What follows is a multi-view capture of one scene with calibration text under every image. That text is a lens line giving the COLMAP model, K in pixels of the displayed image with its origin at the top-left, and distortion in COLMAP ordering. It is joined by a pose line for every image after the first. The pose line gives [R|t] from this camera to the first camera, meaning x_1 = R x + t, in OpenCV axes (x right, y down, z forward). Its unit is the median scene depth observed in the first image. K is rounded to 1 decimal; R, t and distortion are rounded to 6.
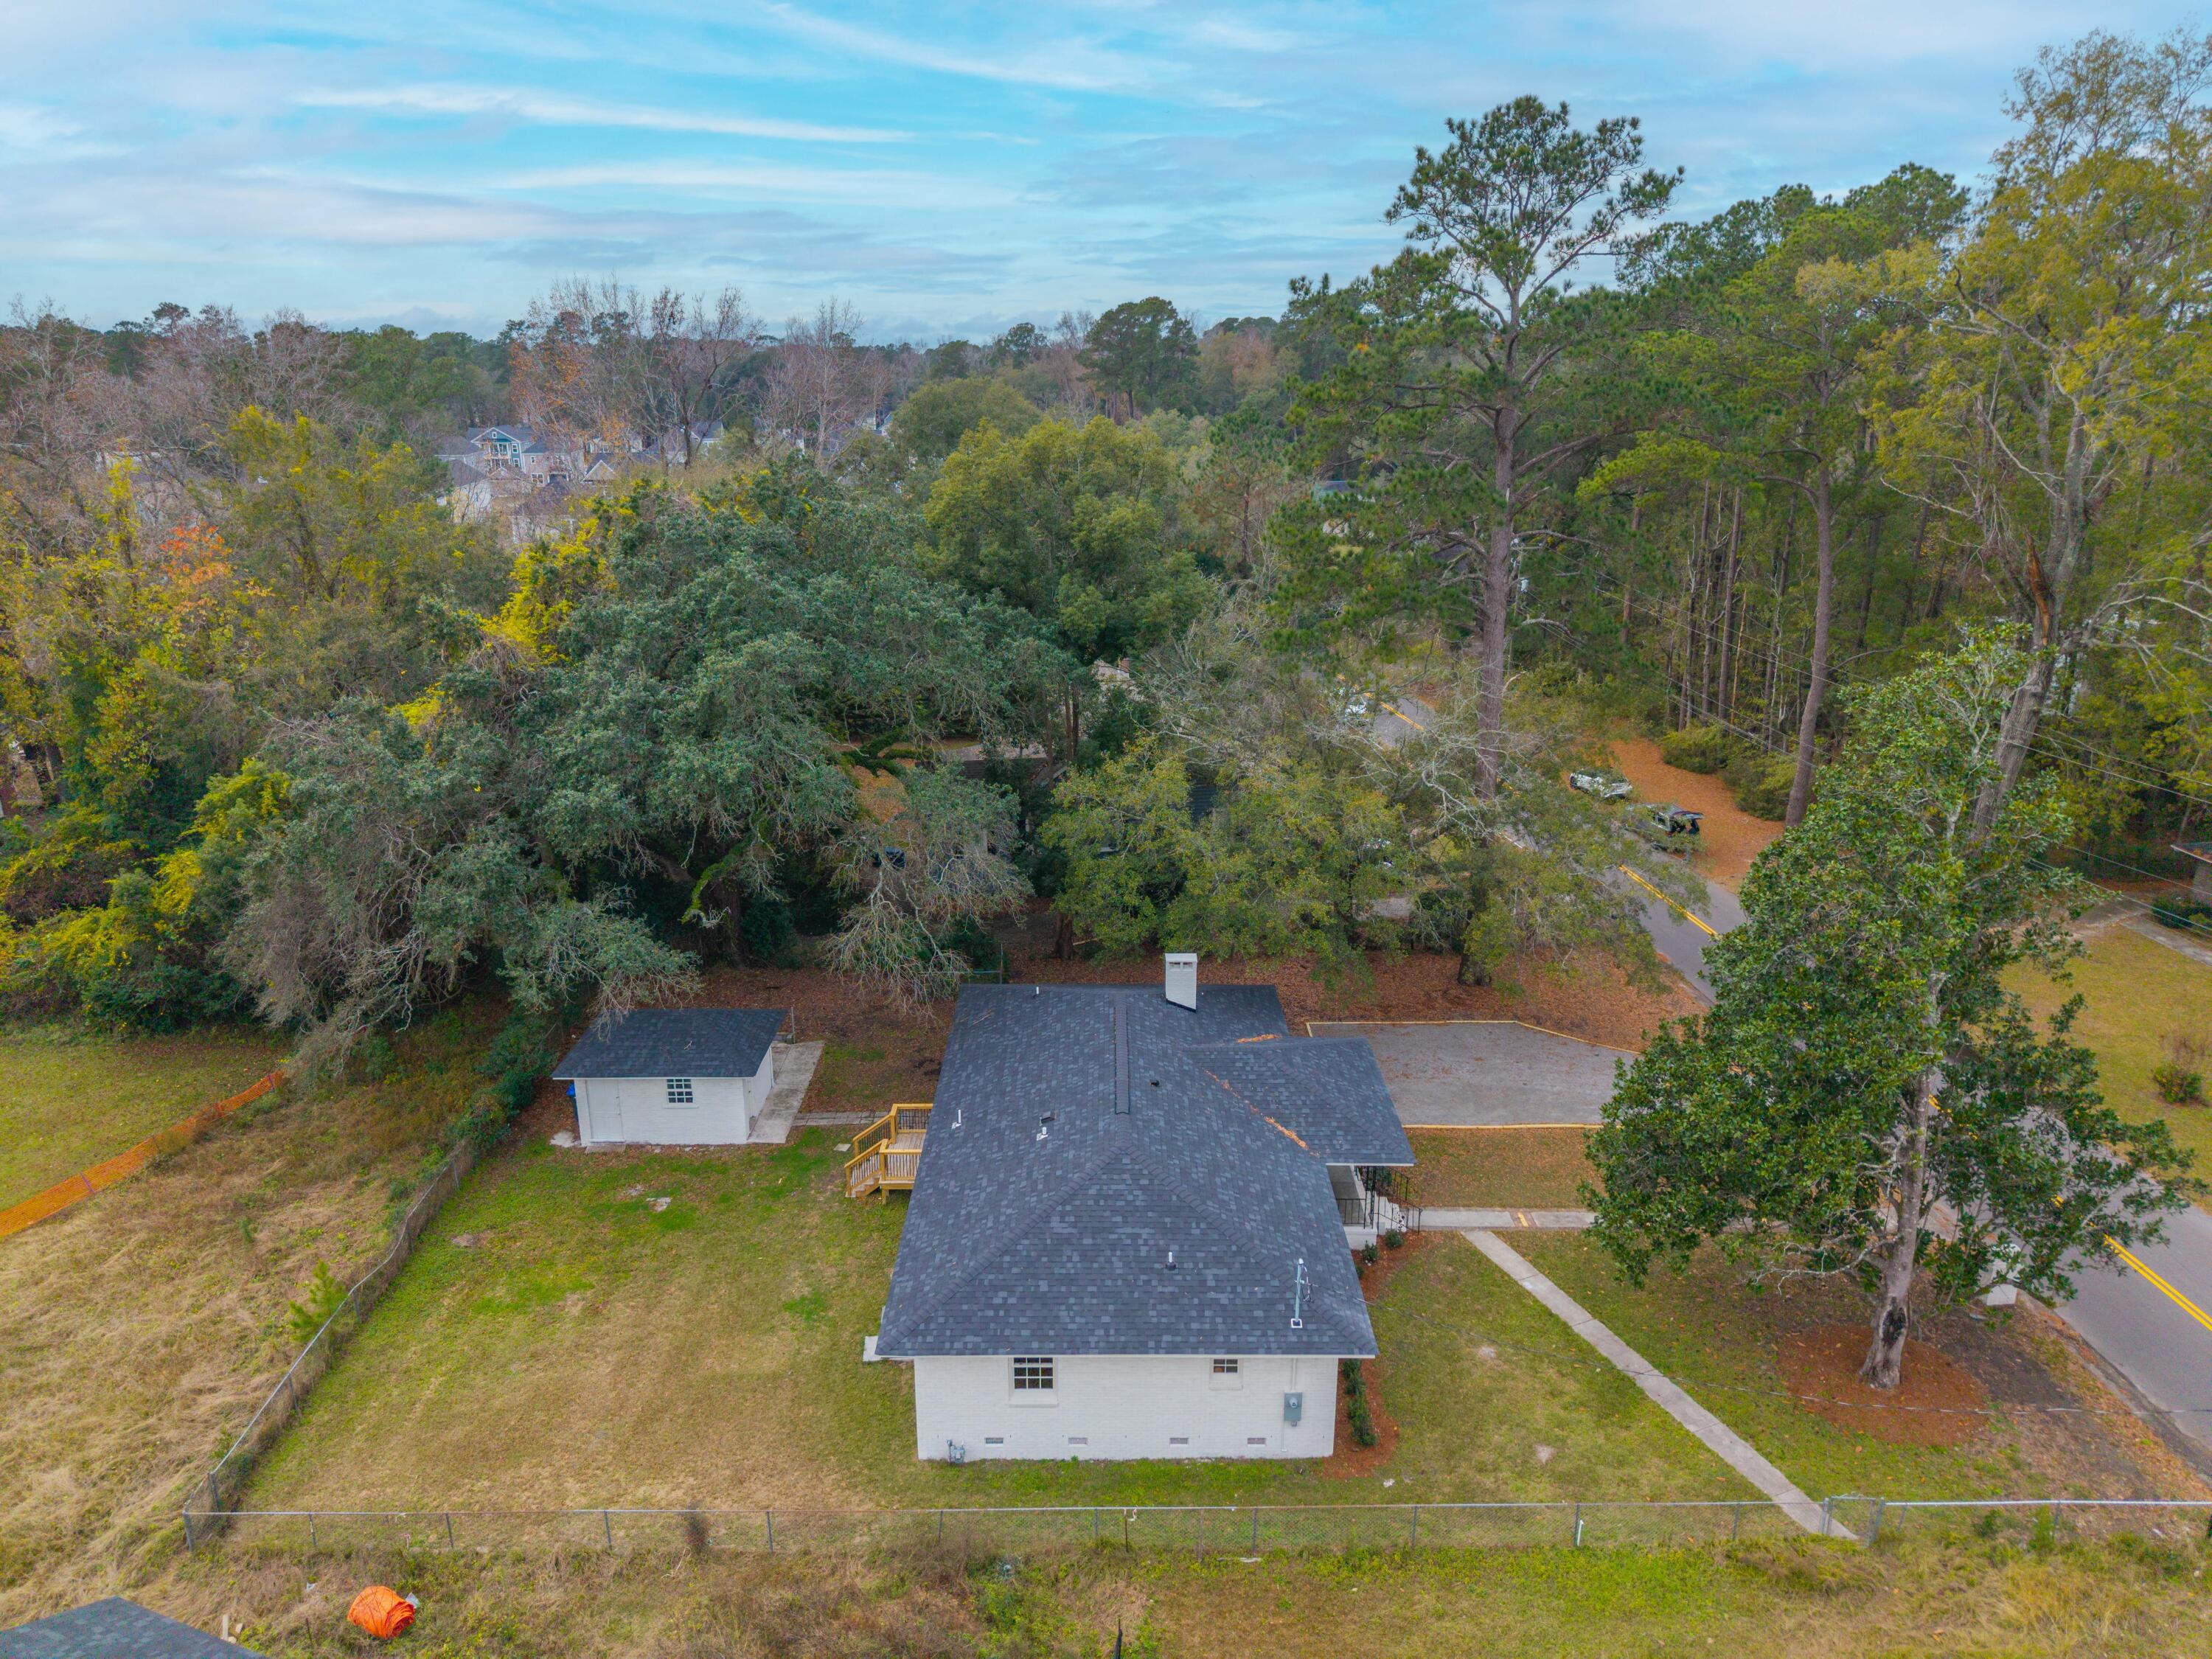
lens RADIAL K [[1504.1, 0, 1106.0], [0, 1504.1, 829.5], [0, 0, 1]] dist [0.000856, 0.000655]
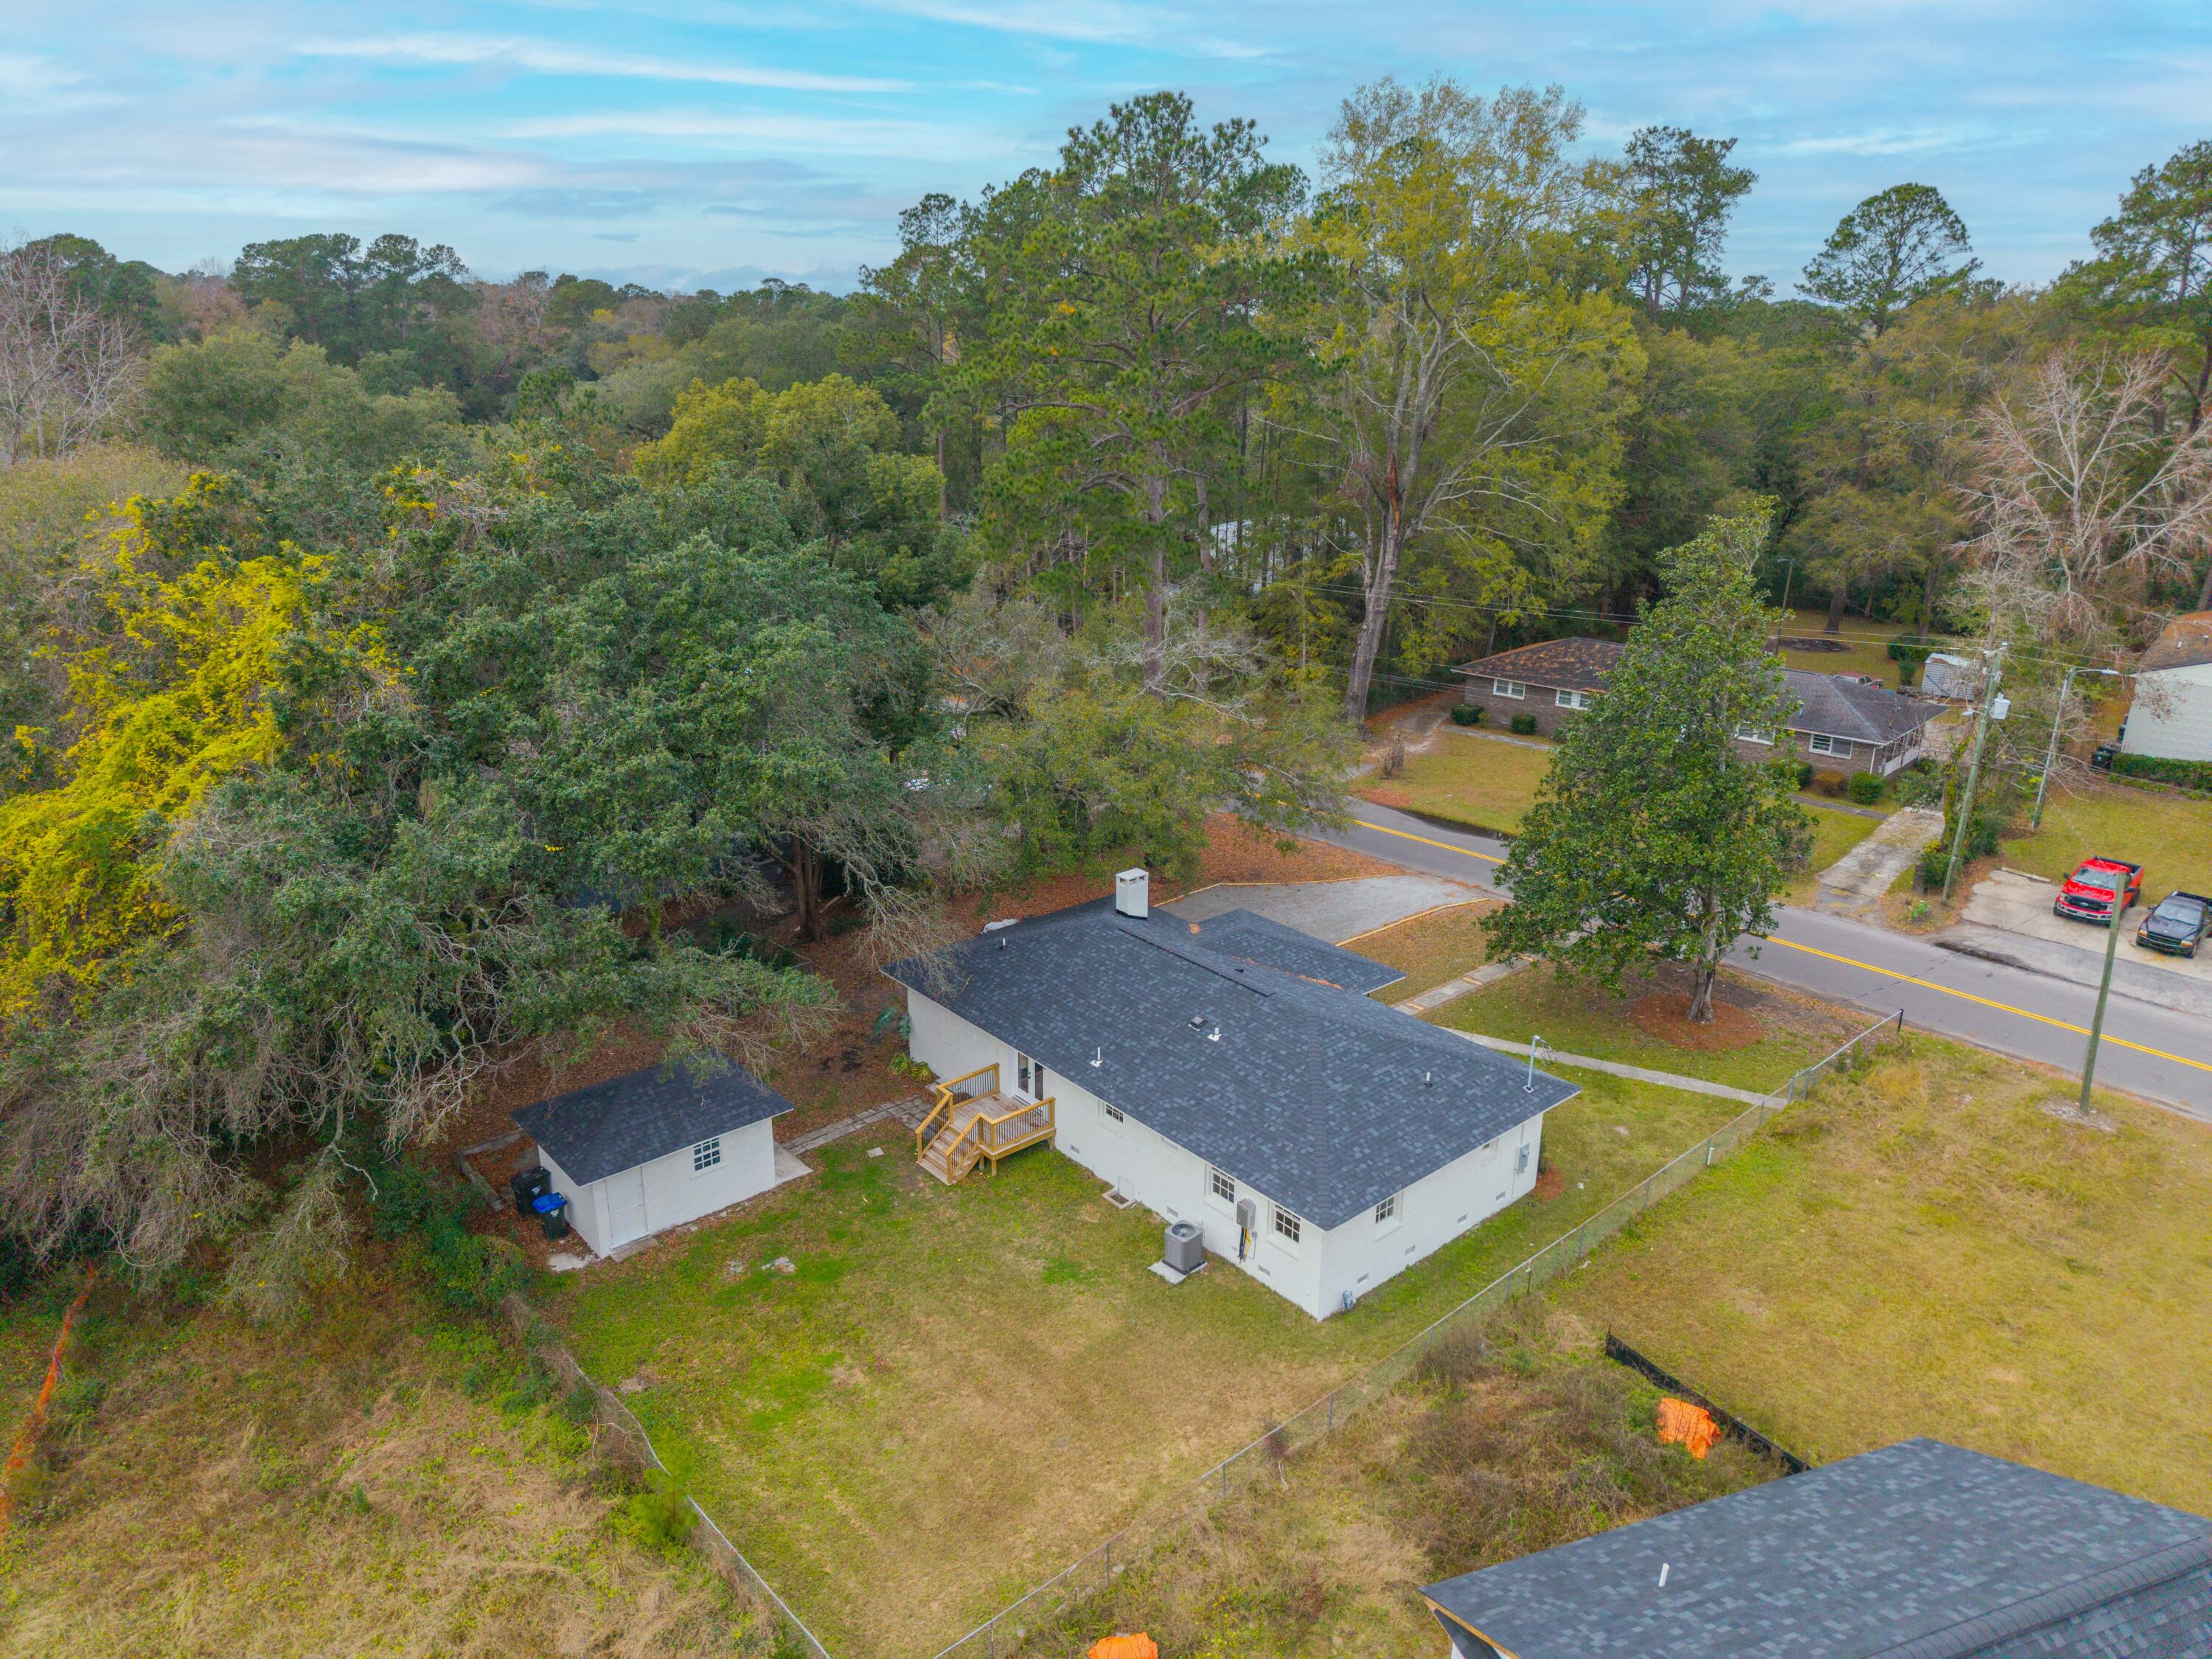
lens RADIAL K [[1518.9, 0, 1106.0], [0, 1518.9, 829.5], [0, 0, 1]] dist [0.003616, -0.001510]
pose [[0.752575, -0.205682, 0.625560, -0.749089], [0.188845, 0.977478, 0.094202, -0.062240], [-0.630847, 0.047240, 0.774468, 0.181620]]
